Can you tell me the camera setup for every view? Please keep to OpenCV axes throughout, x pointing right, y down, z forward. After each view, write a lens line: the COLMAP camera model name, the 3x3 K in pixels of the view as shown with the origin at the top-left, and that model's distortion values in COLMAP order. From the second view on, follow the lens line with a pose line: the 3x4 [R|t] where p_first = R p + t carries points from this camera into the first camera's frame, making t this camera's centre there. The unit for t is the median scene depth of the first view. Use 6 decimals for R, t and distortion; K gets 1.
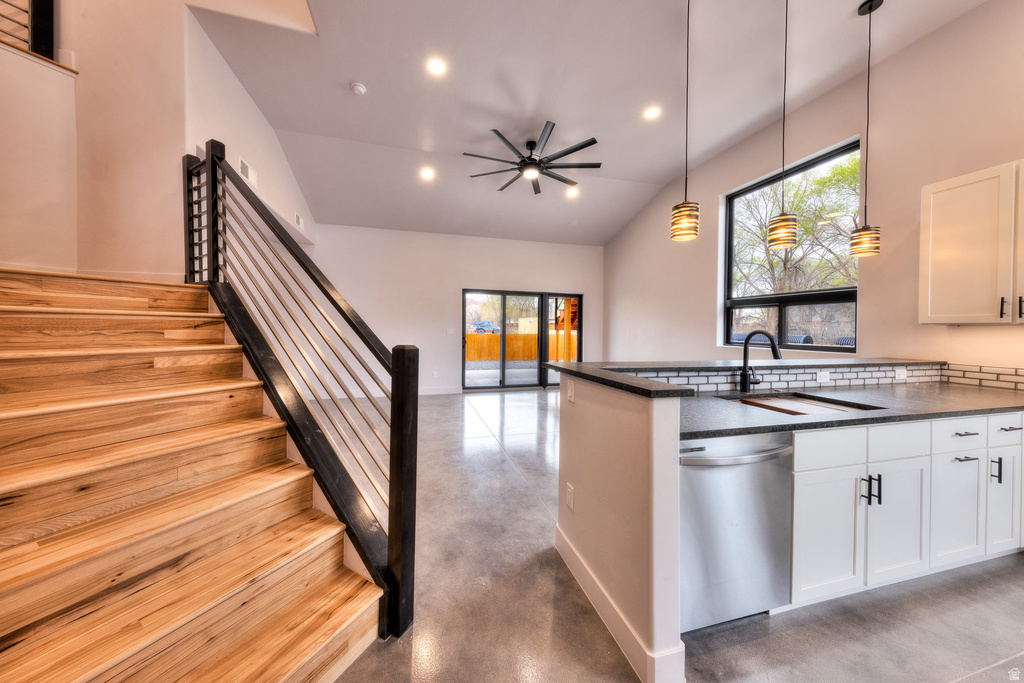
lens RADIAL K [[331.7, 0, 497.5], [0, 331.7, 330.6], [0, 0, 1]] dist [0.004819, -0.000110]
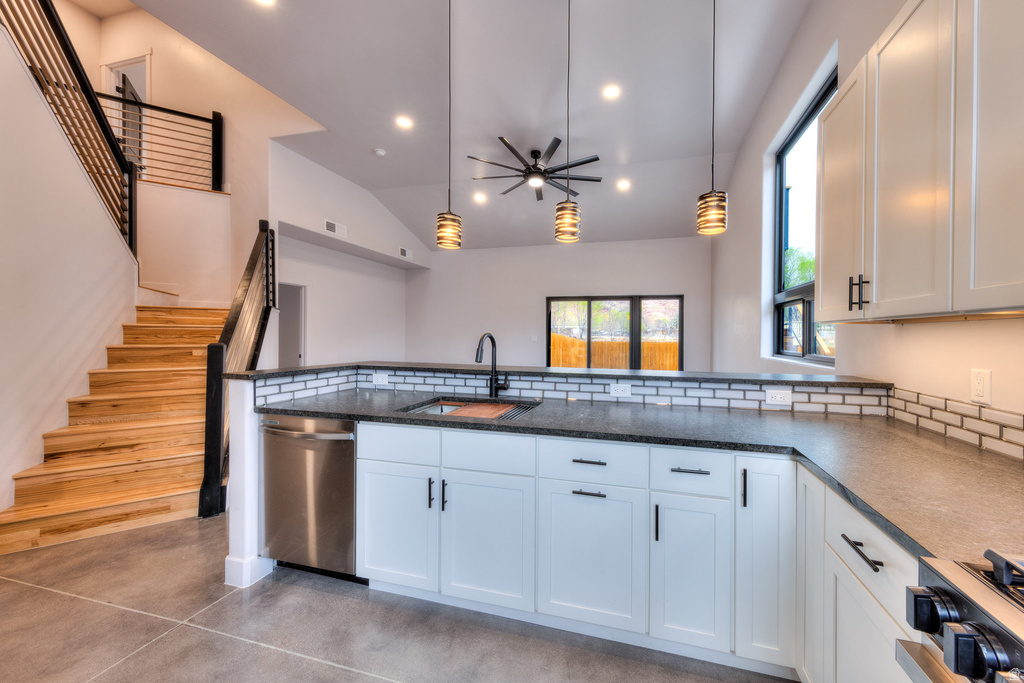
lens RADIAL K [[353.4, 0, 557.1], [0, 353.4, 335.5], [0, 0, 1]] dist [0.003977, 0.000094]
pose [[0.879209, -0.004193, -0.476417, 1.217559], [-0.001282, 0.999937, -0.011168, 0.014317], [0.476434, 0.010430, 0.879148, 0.158302]]
